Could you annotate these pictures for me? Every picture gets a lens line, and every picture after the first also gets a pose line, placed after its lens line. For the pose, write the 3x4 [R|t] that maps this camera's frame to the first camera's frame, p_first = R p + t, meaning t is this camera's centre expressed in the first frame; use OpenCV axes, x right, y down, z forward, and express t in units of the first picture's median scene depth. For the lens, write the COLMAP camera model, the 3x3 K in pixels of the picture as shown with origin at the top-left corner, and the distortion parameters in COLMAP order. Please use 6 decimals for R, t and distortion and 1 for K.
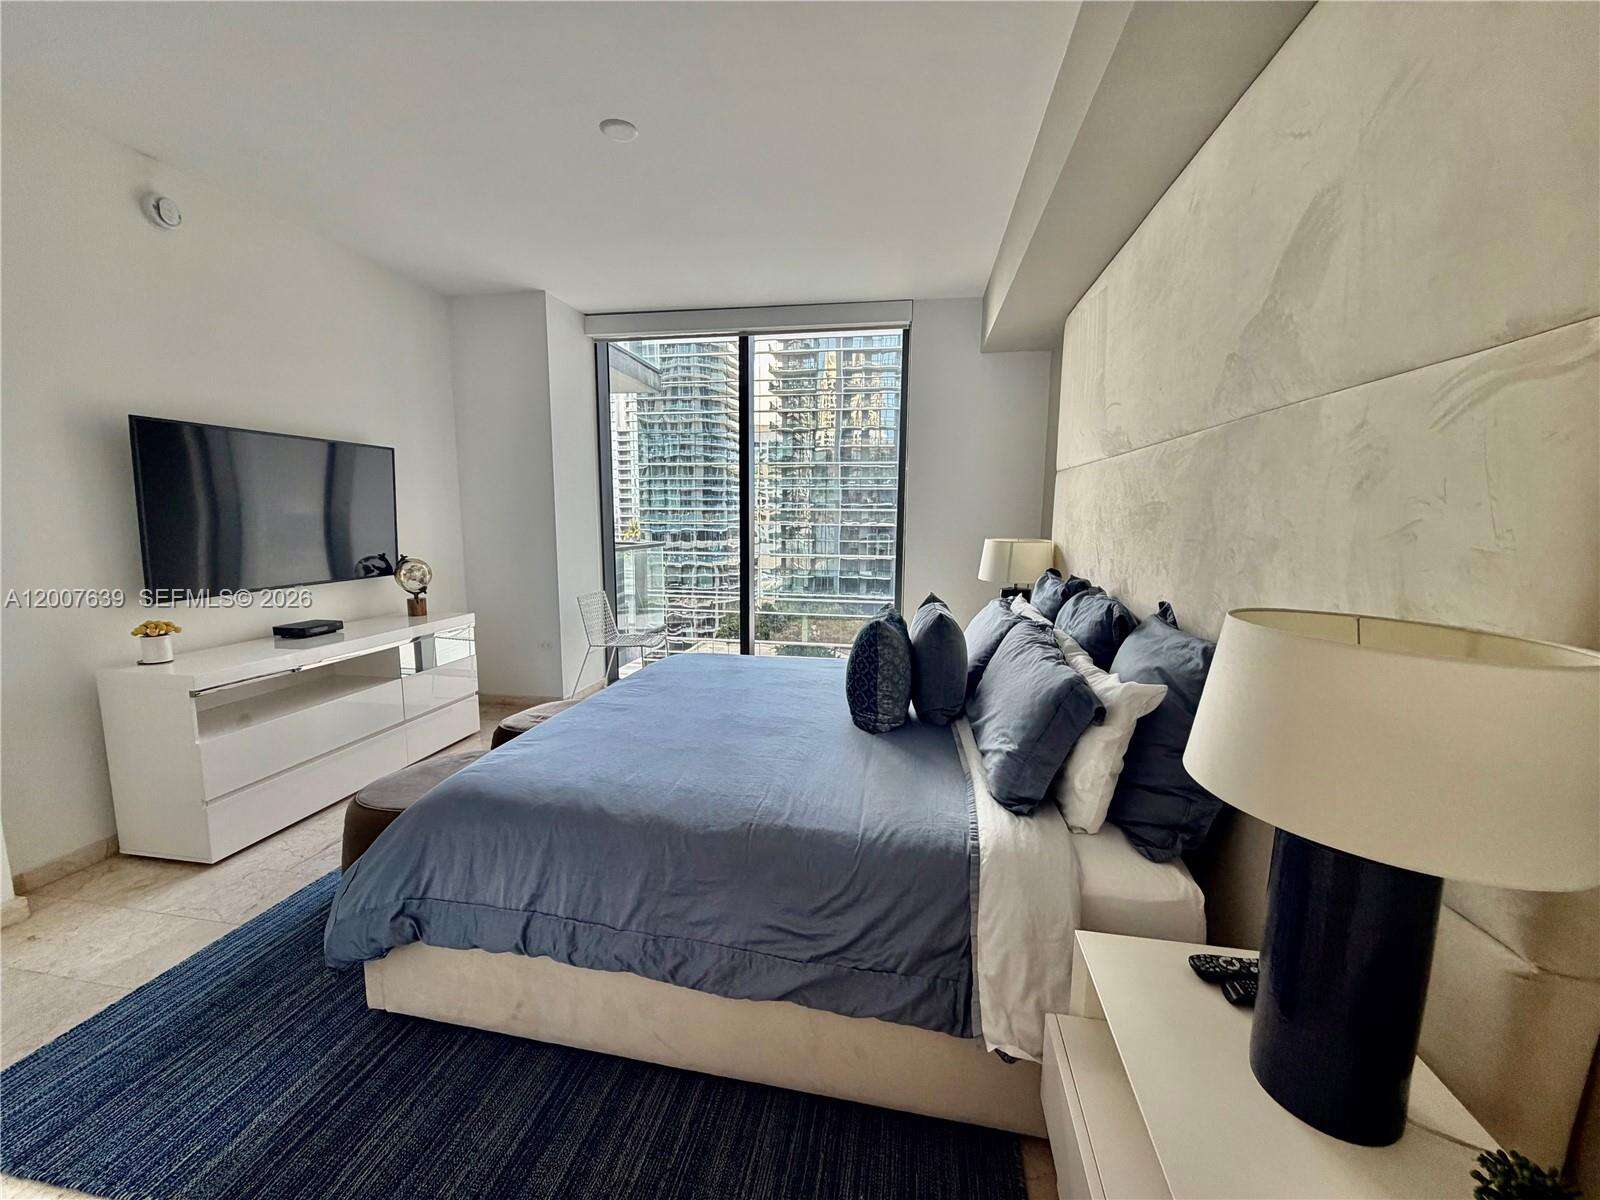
lens RADIAL K [[636.3, 0, 798.1], [0, 636.3, 601.2], [0, 0, 1]] dist [0.000018, 0.000173]
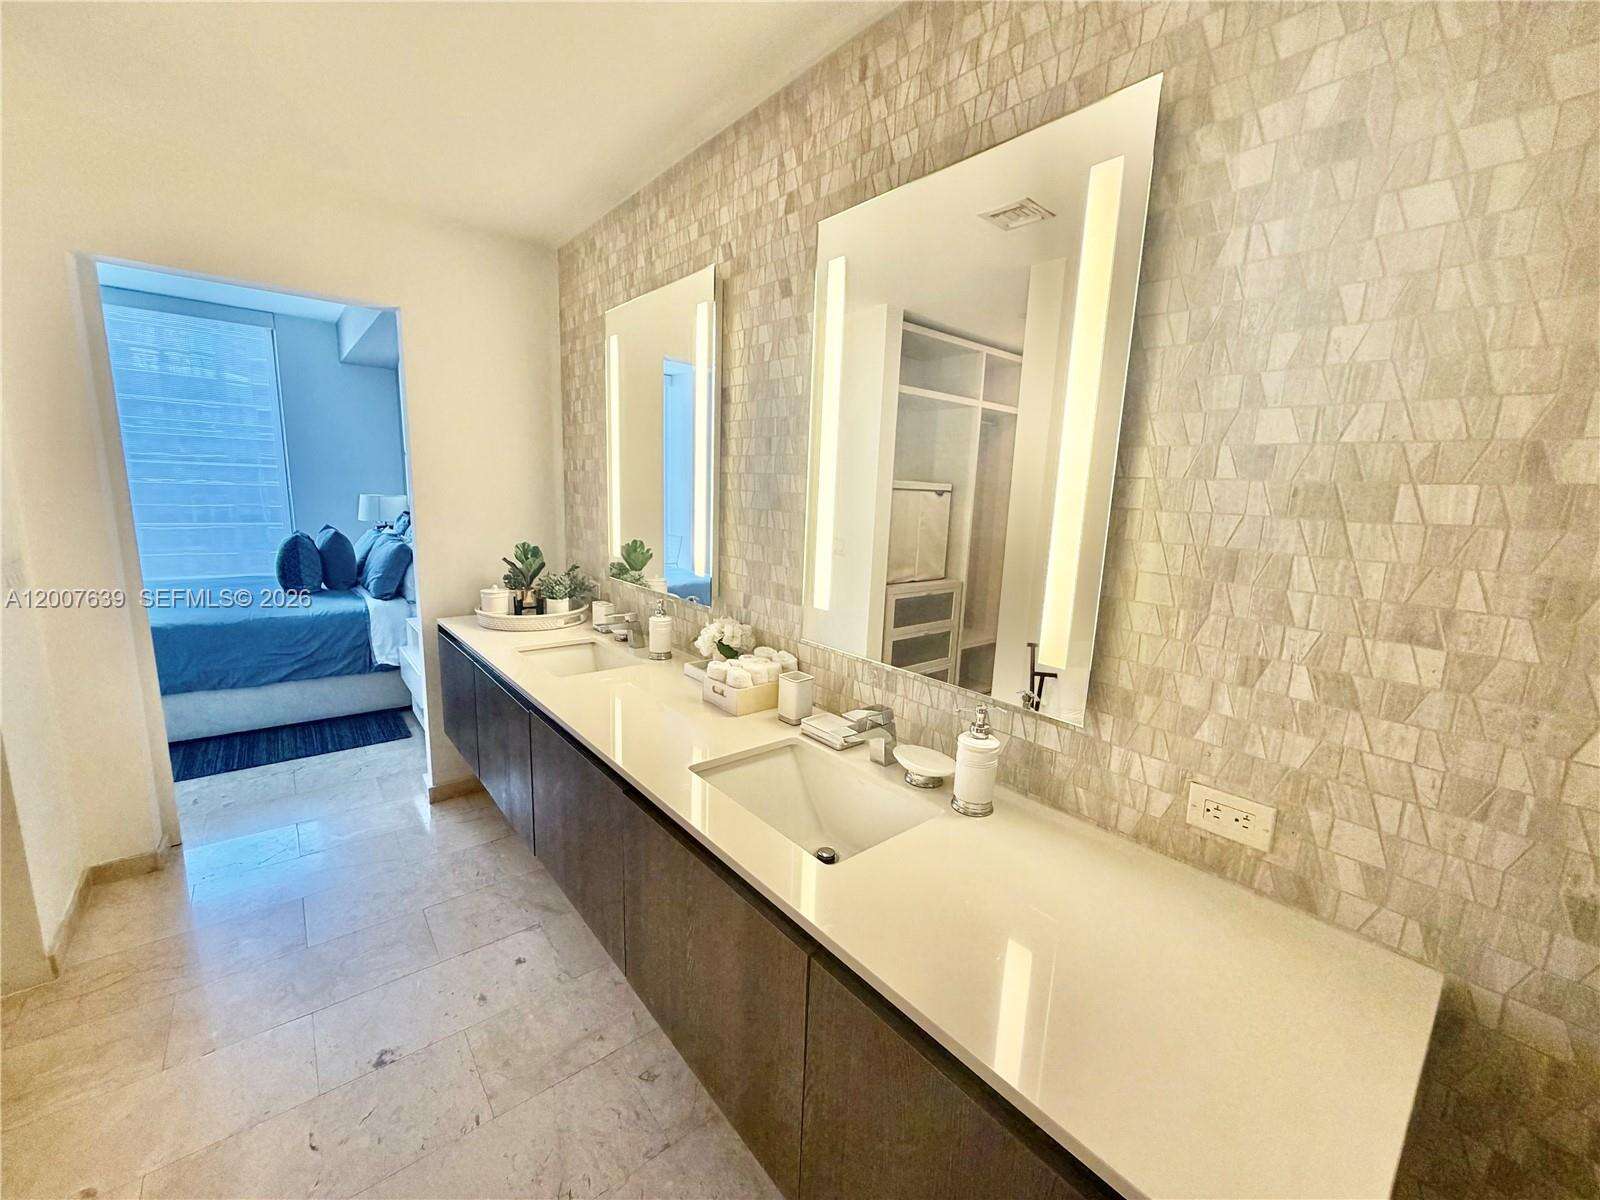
lens RADIAL K [[636.3, 0, 798.1], [0, 636.3, 601.2], [0, 0, 1]] dist [0.000018, 0.000173]
pose [[0.642575, -0.120494, 0.756689, -0.610075], [0.077033, 0.992713, 0.092662, 0.268591], [-0.762341, -0.001252, 0.647175, -2.240671]]
